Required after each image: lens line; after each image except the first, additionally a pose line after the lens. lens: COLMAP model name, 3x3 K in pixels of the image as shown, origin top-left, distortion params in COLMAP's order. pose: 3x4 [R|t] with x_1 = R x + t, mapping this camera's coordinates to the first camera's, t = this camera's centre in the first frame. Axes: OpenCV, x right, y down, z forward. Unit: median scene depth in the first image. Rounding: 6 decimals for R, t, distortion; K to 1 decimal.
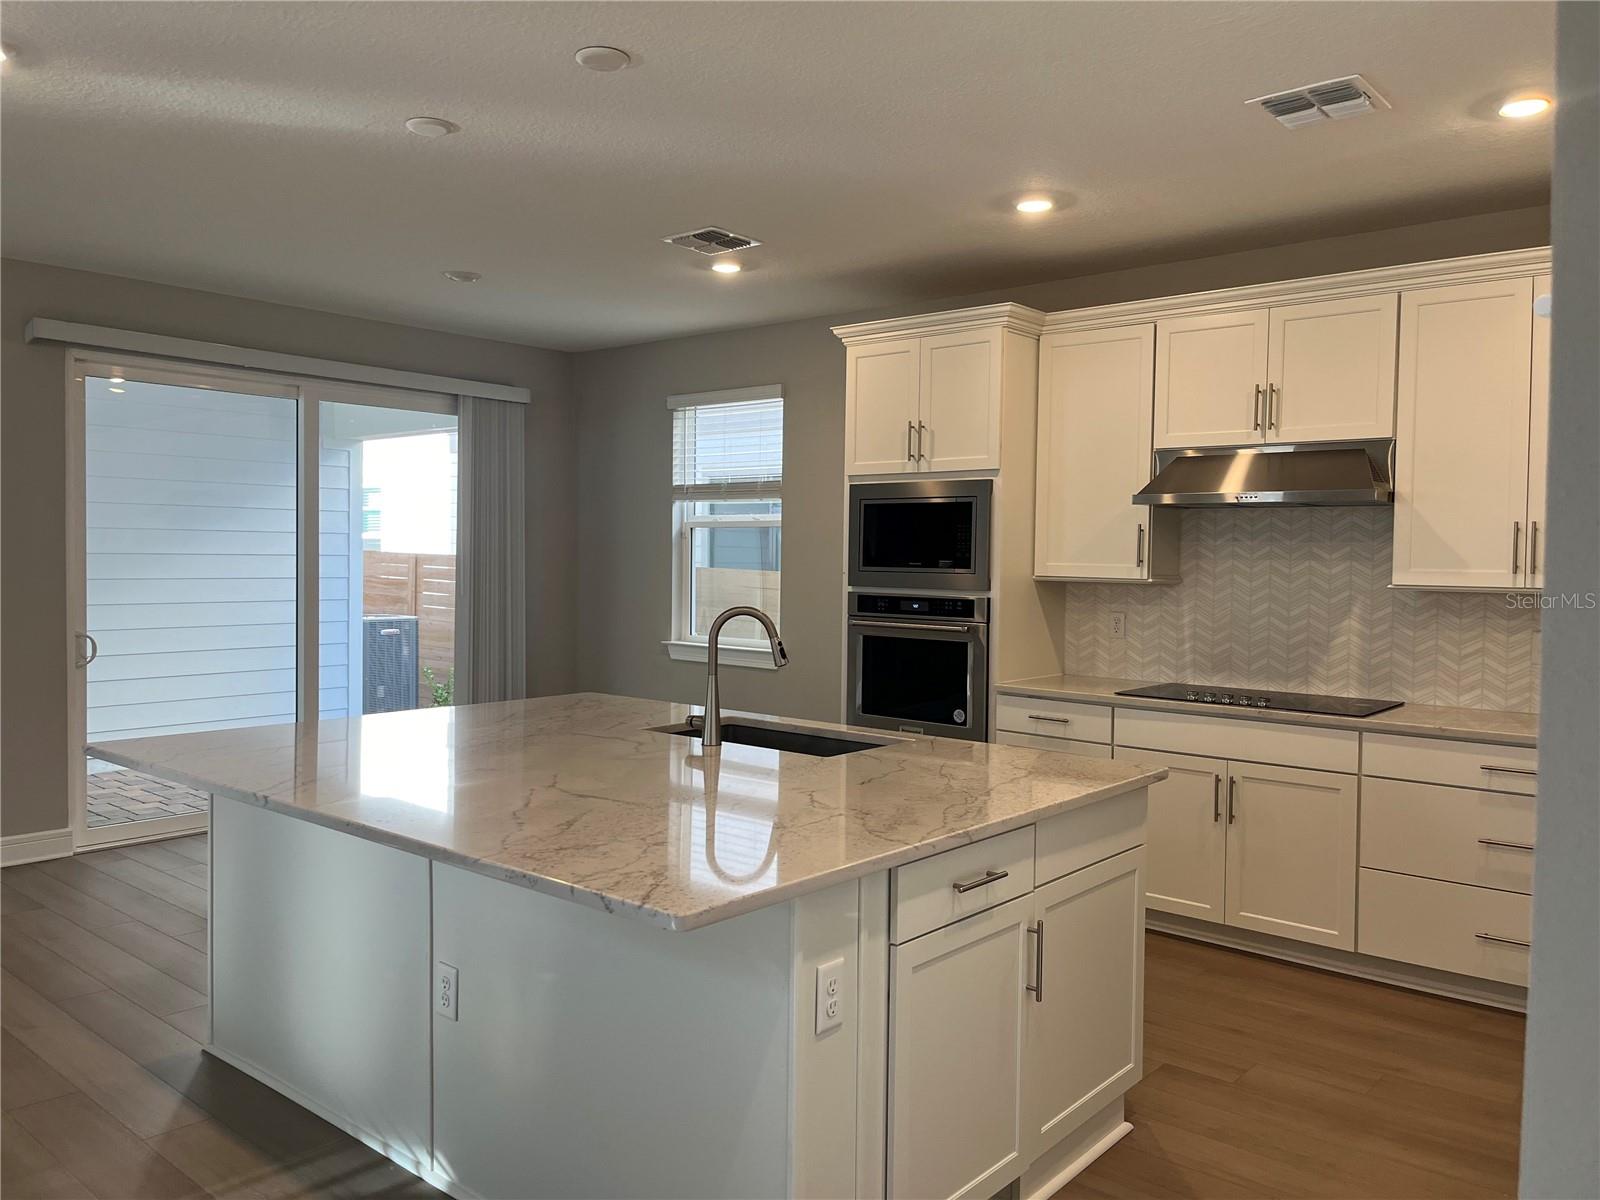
lens RADIAL K [[1216.1, 0, 783.0], [0, 1216.1, 596.7], [0, 0, 1]] dist [0.060380, -0.030776]
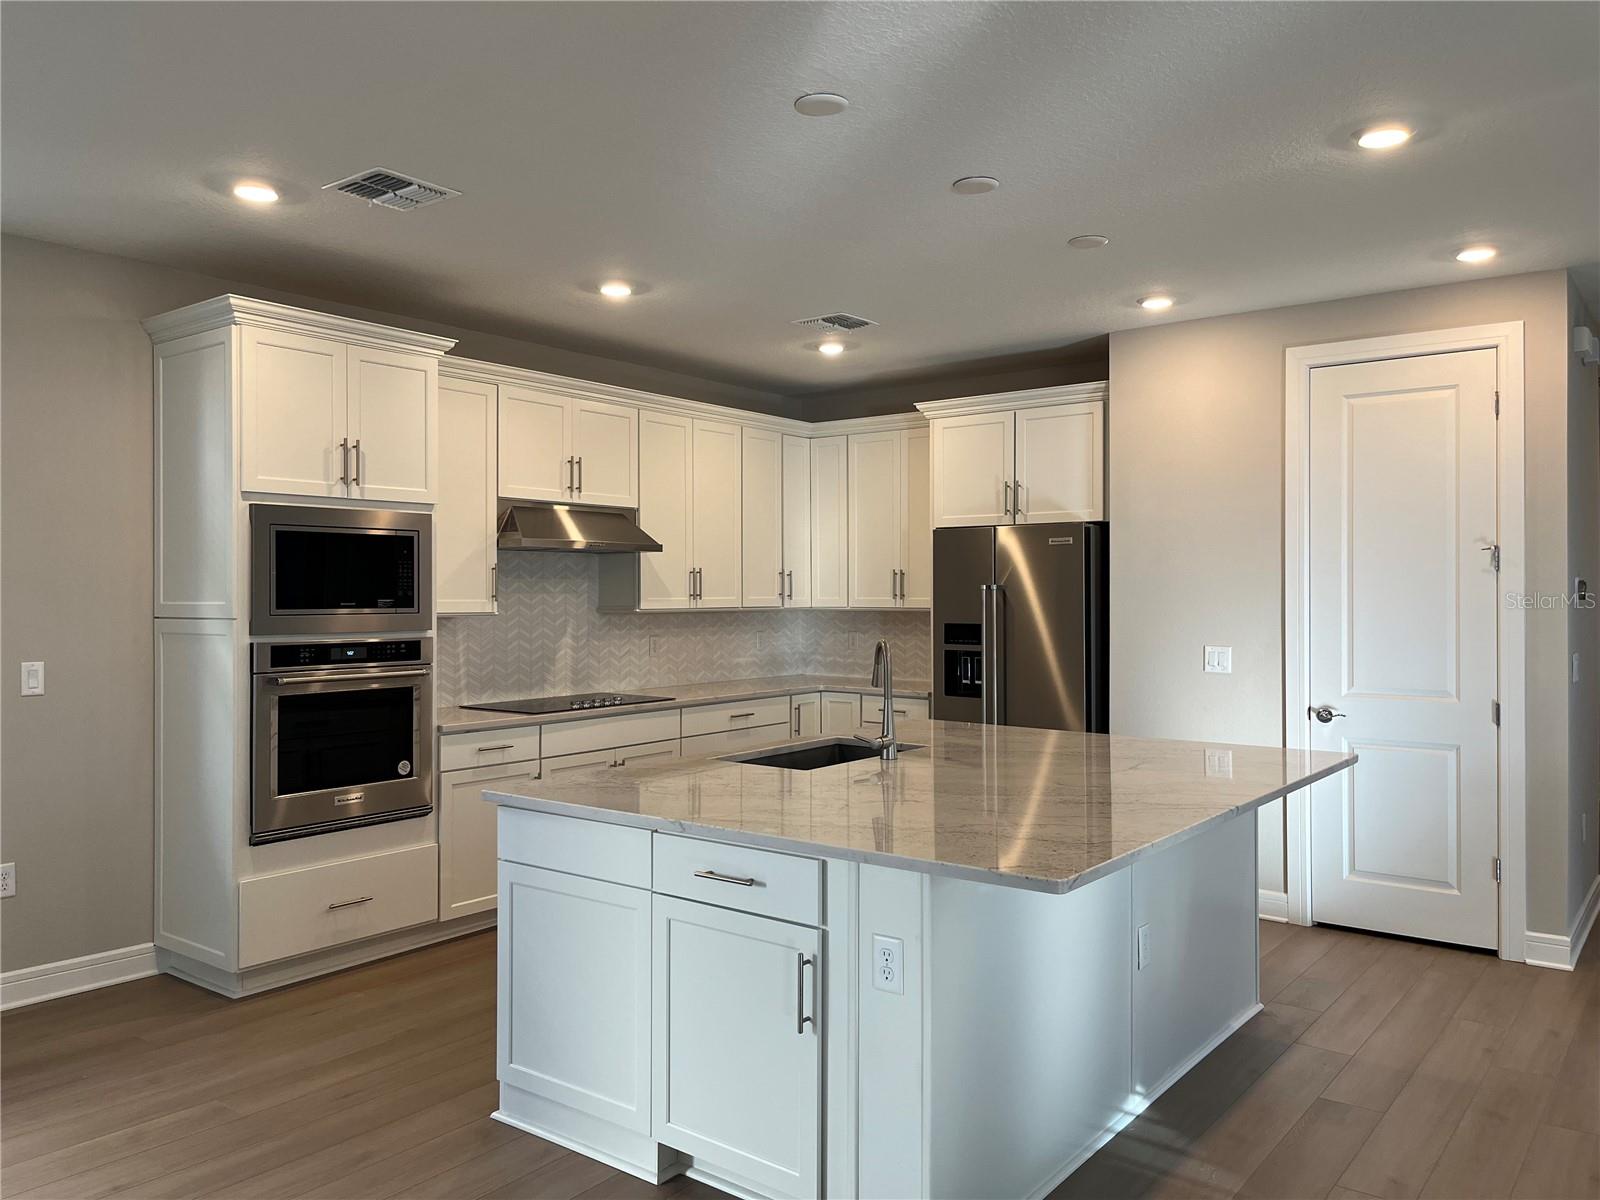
lens RADIAL K [[1216.1, 0, 803.2], [0, 1216.1, 595.1], [0, 0, 1]] dist [0.060380, -0.030776]
pose [[-0.062084, -0.017433, 0.997919, -0.816277], [0.035587, 0.999173, 0.019669, -0.041025], [-0.997436, 0.036734, -0.061413, 0.769613]]
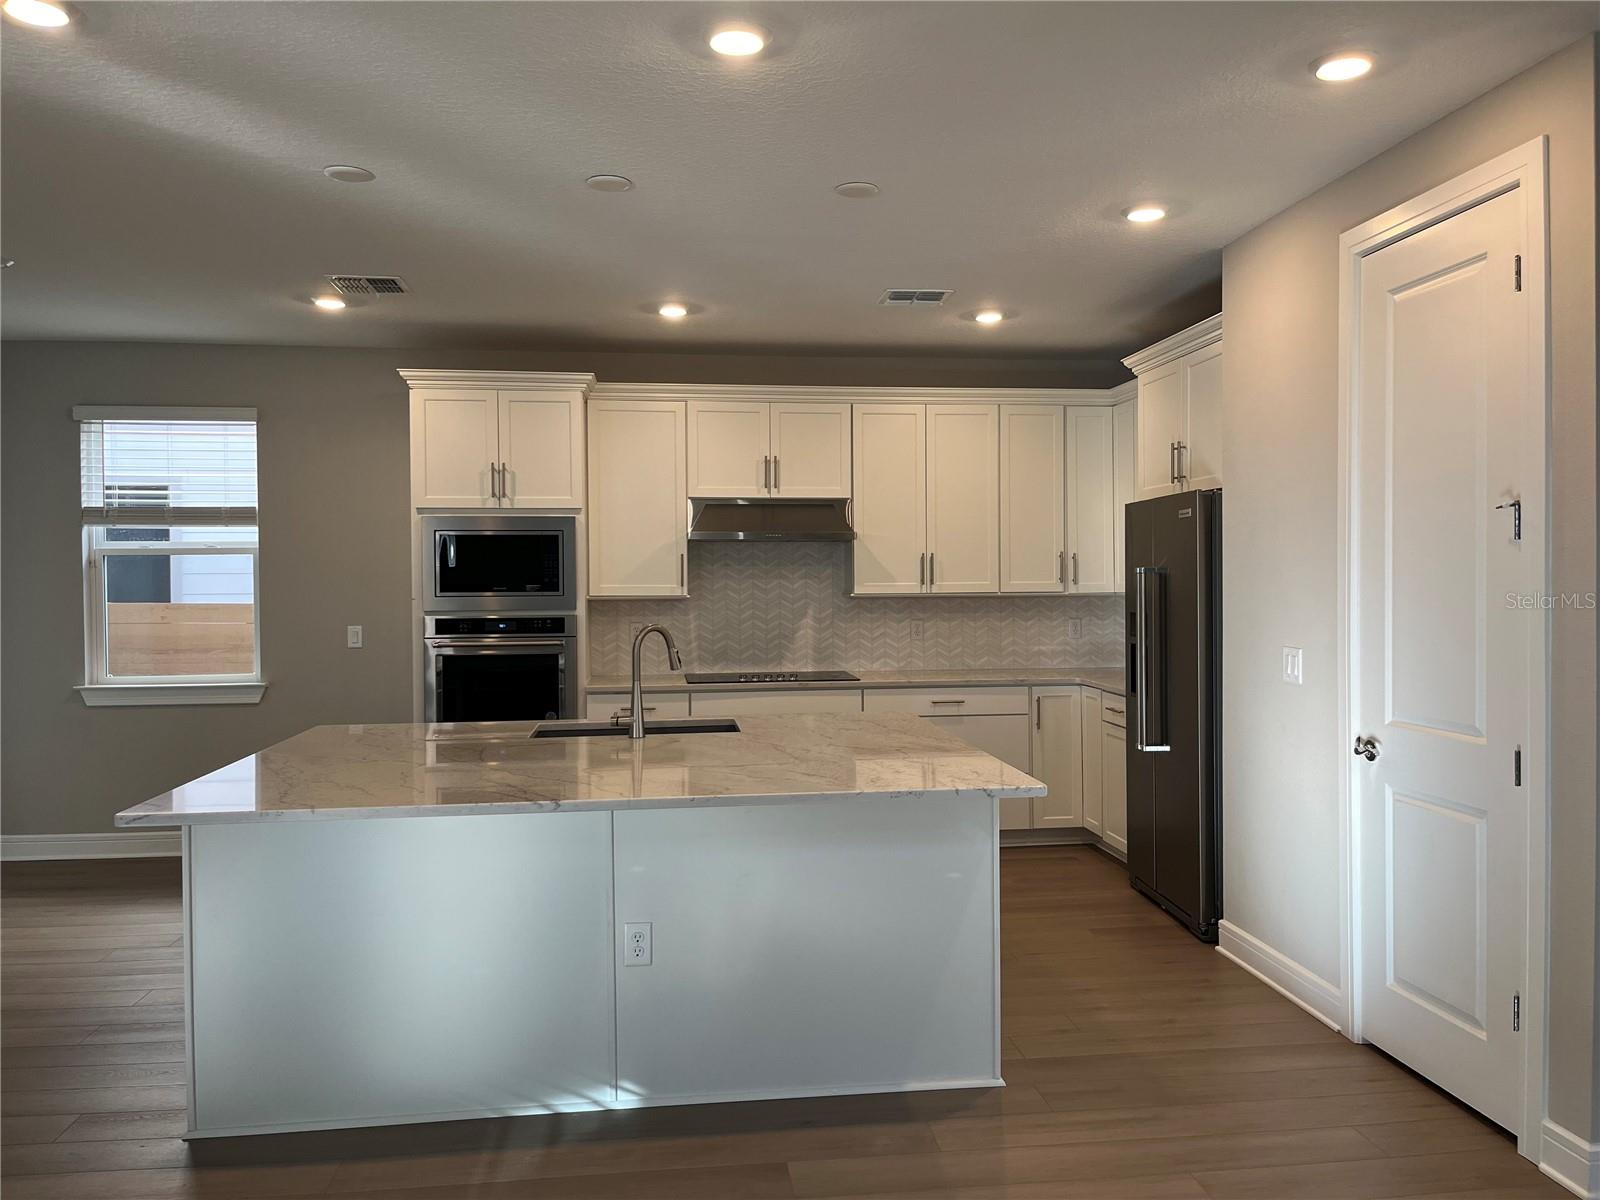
lens RADIAL K [[1216.1, 0, 812.2], [0, 1216.1, 600.0], [0, 0, 1]] dist [0.060380, -0.030776]
pose [[0.665675, -0.033032, 0.745510, -0.574571], [0.042770, 0.999066, 0.006077, -0.011346], [-0.745015, 0.027840, 0.666467, 0.026670]]
